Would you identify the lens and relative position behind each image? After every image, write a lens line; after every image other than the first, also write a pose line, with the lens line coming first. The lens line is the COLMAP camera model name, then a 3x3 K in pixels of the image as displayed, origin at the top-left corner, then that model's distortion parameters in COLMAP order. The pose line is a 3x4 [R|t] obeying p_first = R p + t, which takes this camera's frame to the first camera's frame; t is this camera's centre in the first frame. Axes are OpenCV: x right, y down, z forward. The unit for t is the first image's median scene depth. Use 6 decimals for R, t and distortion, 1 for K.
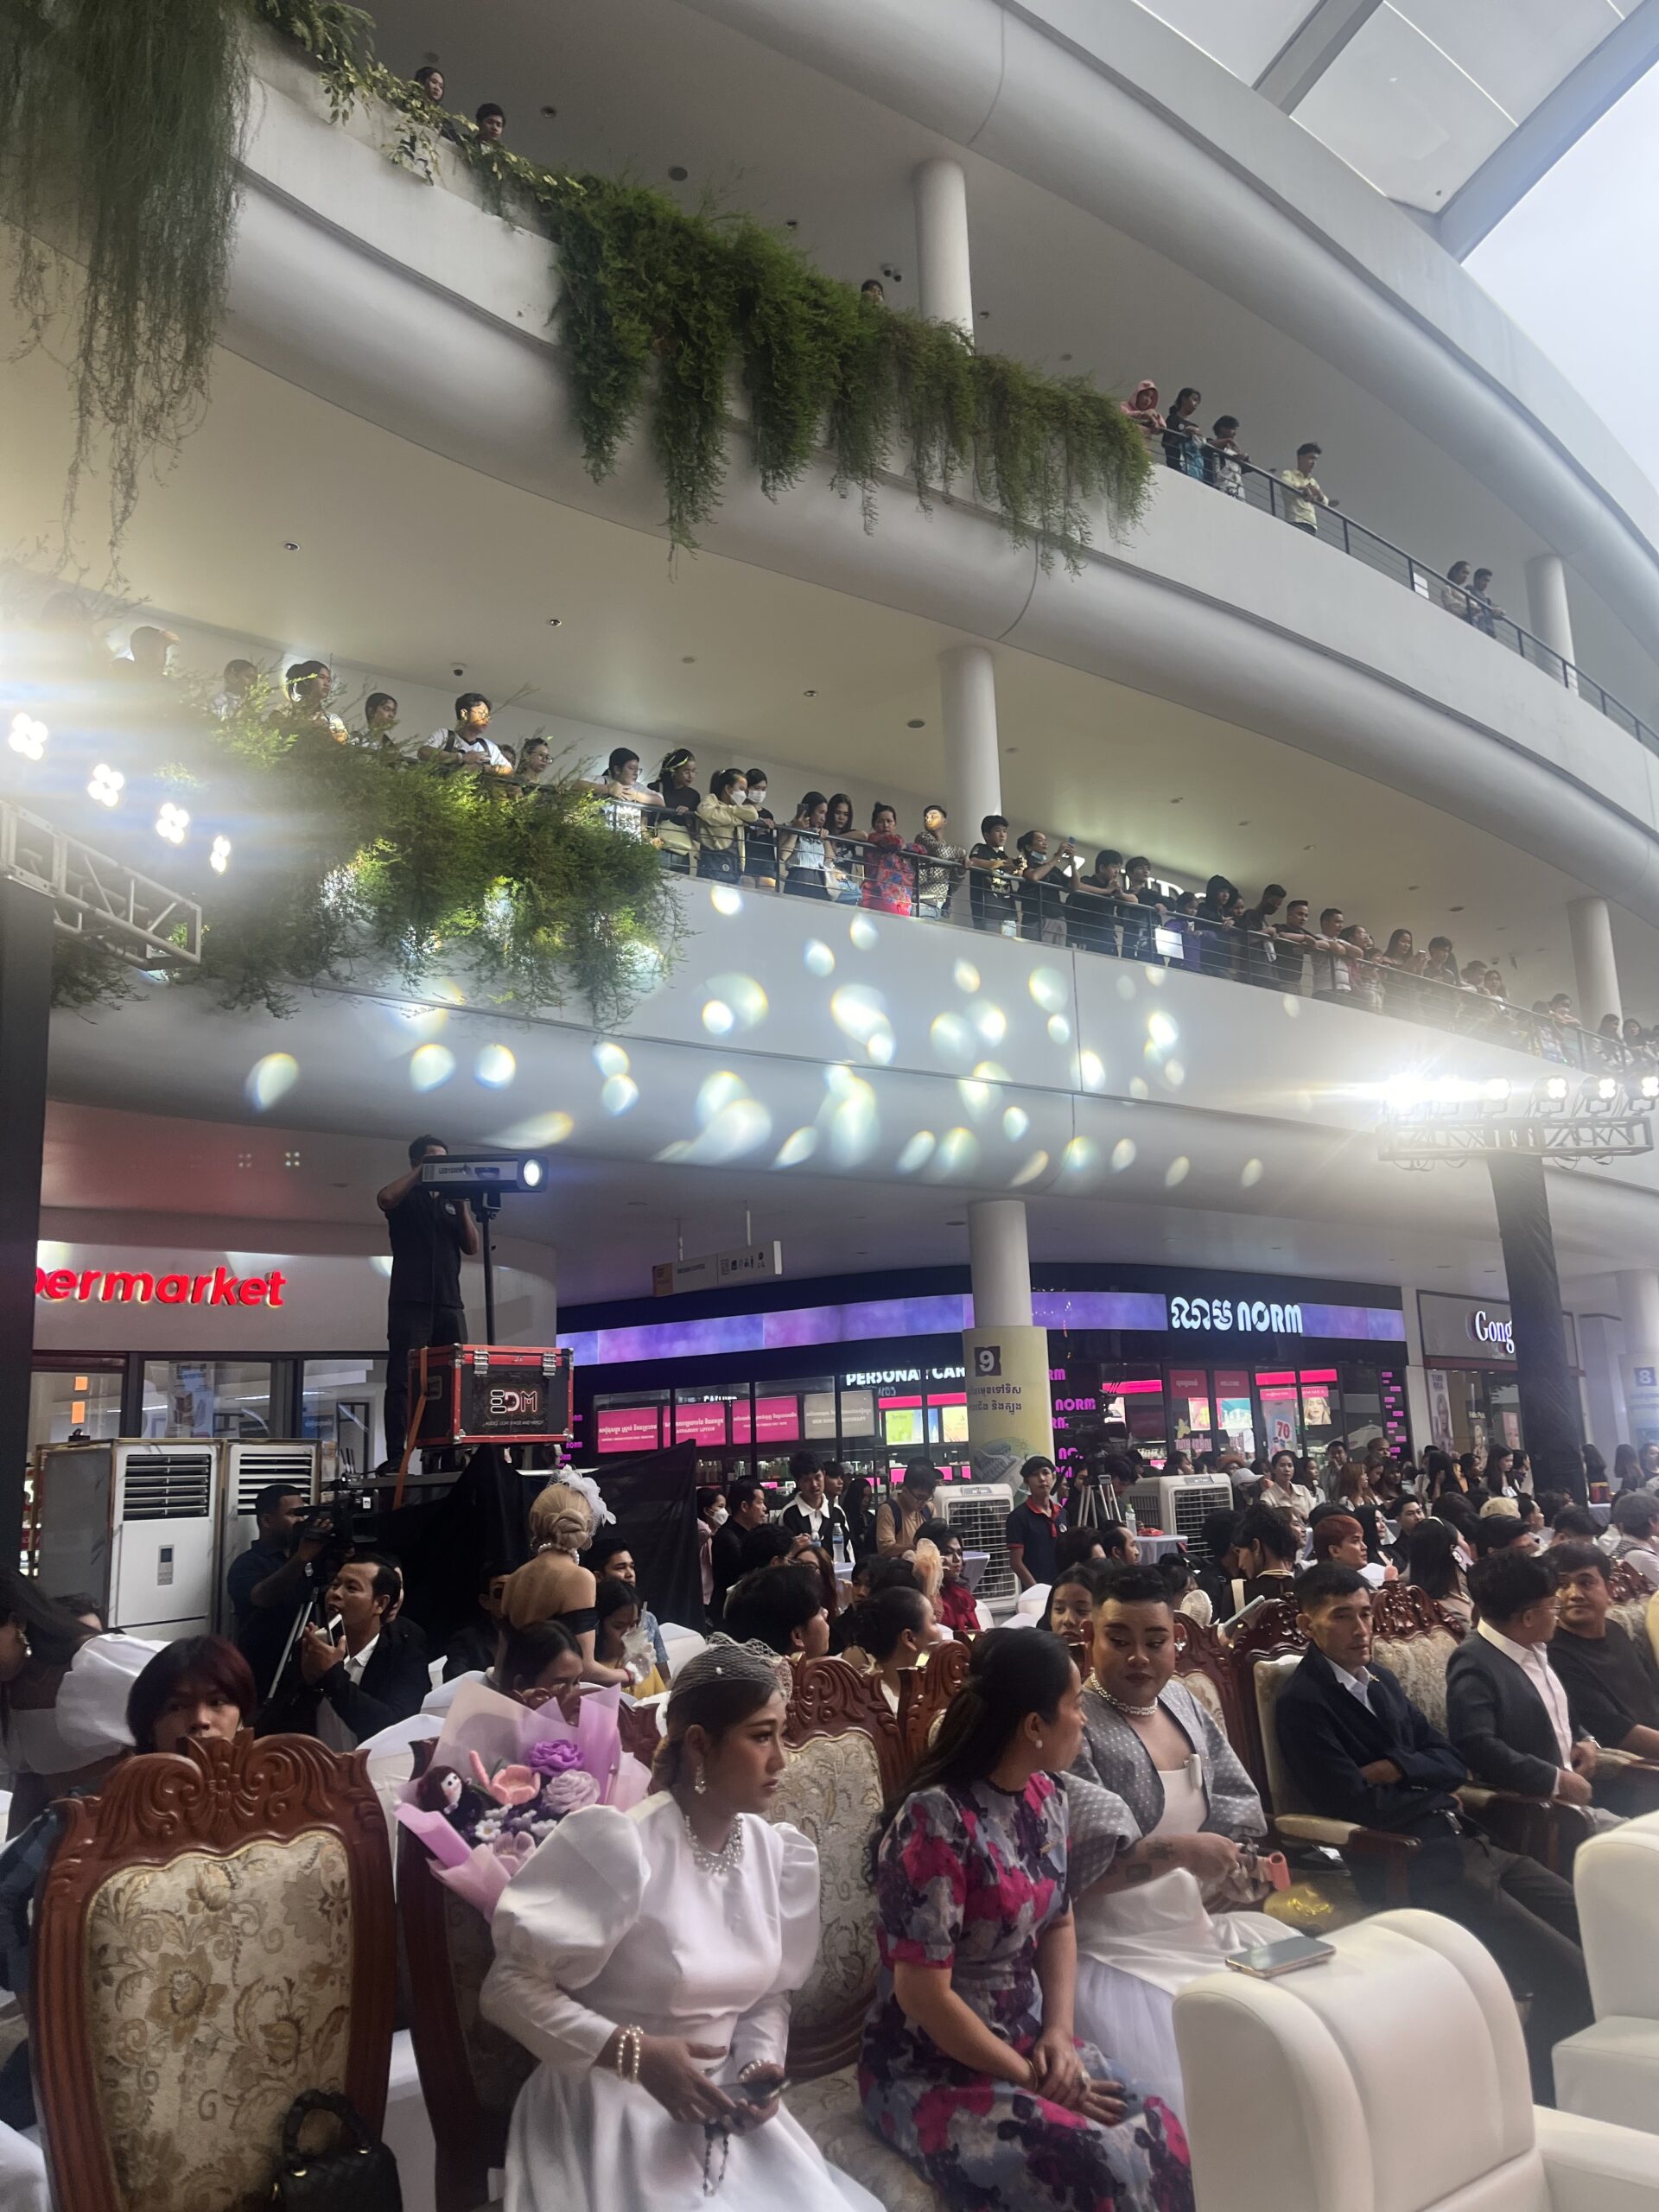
lens RADIAL K [[1738.5, 0, 826.9], [0, 1738.5, 1129.8], [0, 0, 1]] dist [0.005087, -0.098612]
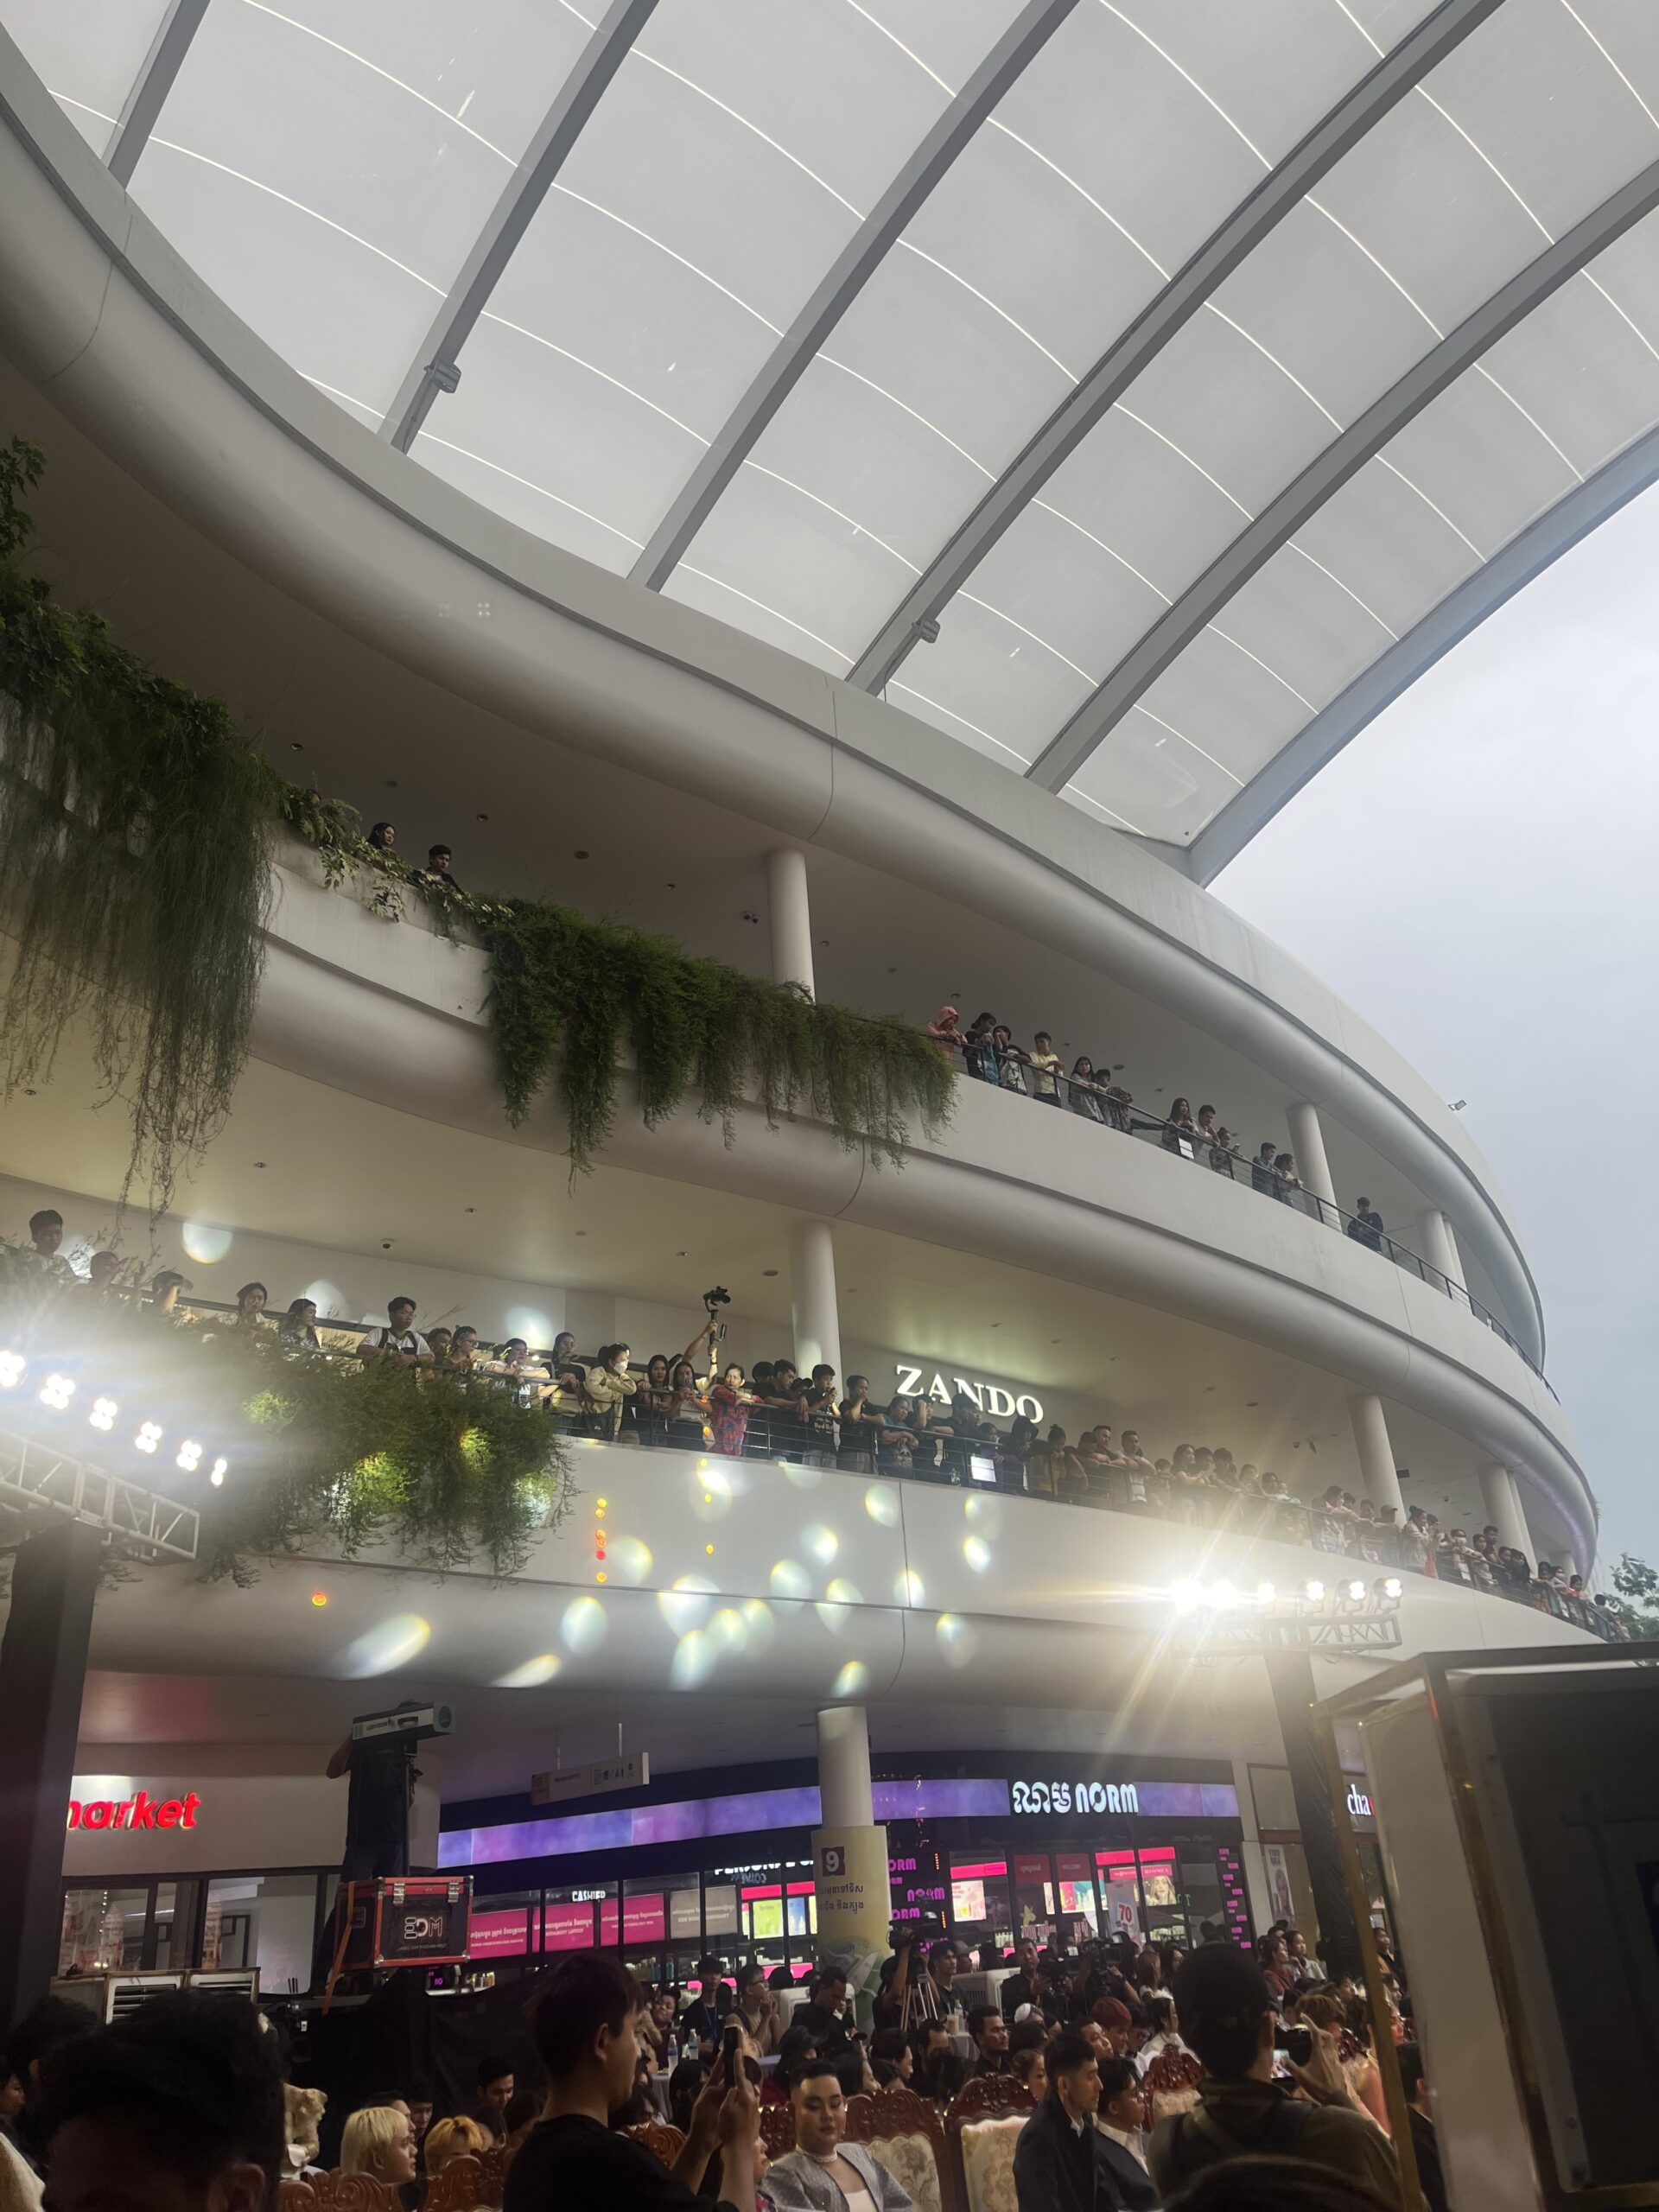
lens RADIAL K [[1621.1, 0, 829.5], [0, 1621.1, 1106.0], [0, 0, 1]] dist [0.001373, -0.004447]
pose [[0.996902, 0.006839, 0.078352, 0.004862], [0.016091, 0.957405, -0.288298, -0.030941], [-0.076986, 0.288666, 0.954330, -0.133799]]
